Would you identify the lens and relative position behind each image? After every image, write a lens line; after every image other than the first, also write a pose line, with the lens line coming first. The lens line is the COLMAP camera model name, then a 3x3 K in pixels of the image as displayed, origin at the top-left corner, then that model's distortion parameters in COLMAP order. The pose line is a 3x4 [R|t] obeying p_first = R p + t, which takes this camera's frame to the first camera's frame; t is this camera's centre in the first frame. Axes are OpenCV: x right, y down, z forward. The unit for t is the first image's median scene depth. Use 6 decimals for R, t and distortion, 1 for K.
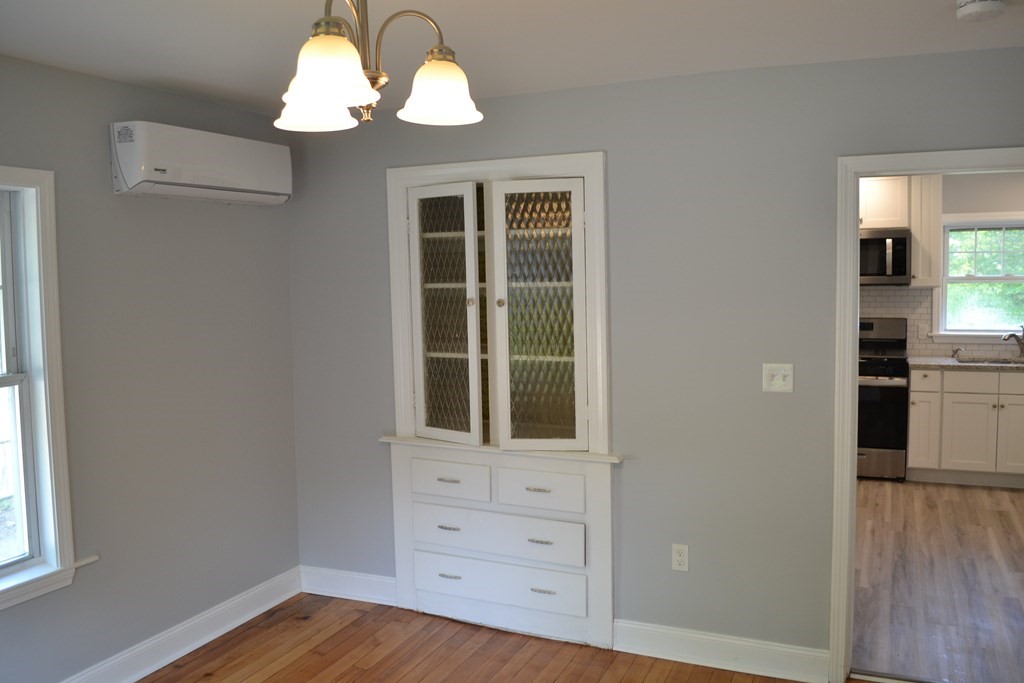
lens RADIAL K [[821.4, 0, 512.0], [0, 821.4, 341.5], [0, 0, 1]] dist [-0.077358, 0.002539]
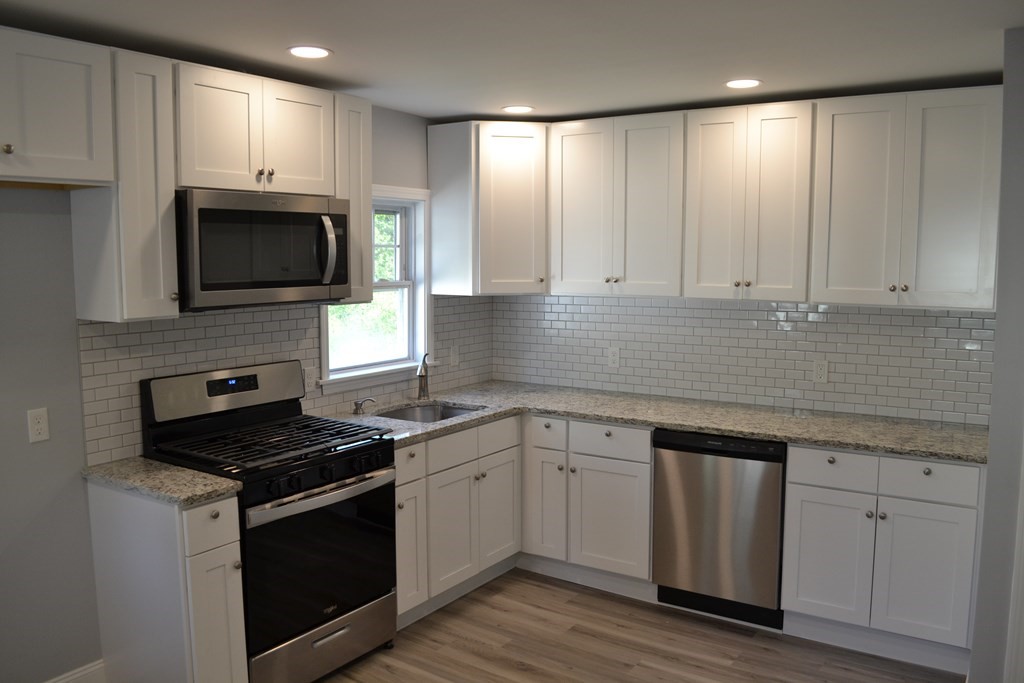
lens RADIAL K [[825.2, 0, 512.0], [0, 825.2, 341.5], [0, 0, 1]] dist [-0.068615, 0.000890]
pose [[0.165375, -0.077997, 0.983142, -0.053840], [0.083408, 0.994402, 0.064860, -0.070080], [-0.982697, 0.071276, 0.170955, 0.799524]]
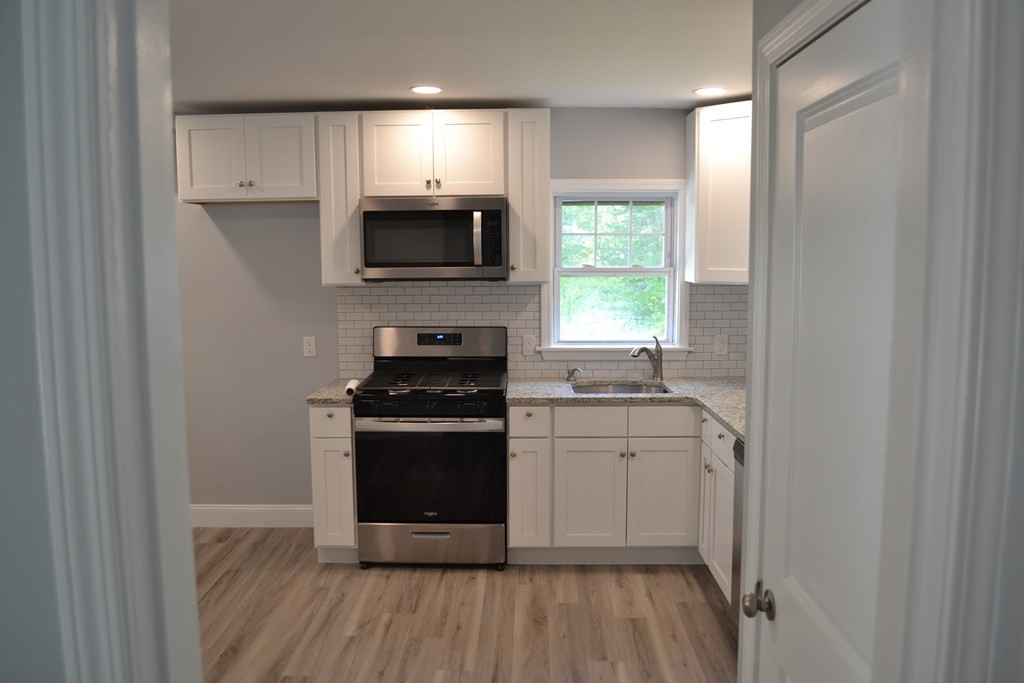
lens RADIAL K [[821.4, 0, 512.0], [0, 821.4, 341.5], [0, 0, 1]] dist [-0.077358, 0.002539]
pose [[0.915030, -0.024146, 0.402663, 0.217478], [0.016894, 0.999625, 0.021552, -0.033197], [-0.403032, -0.012918, 0.915095, 0.363585]]
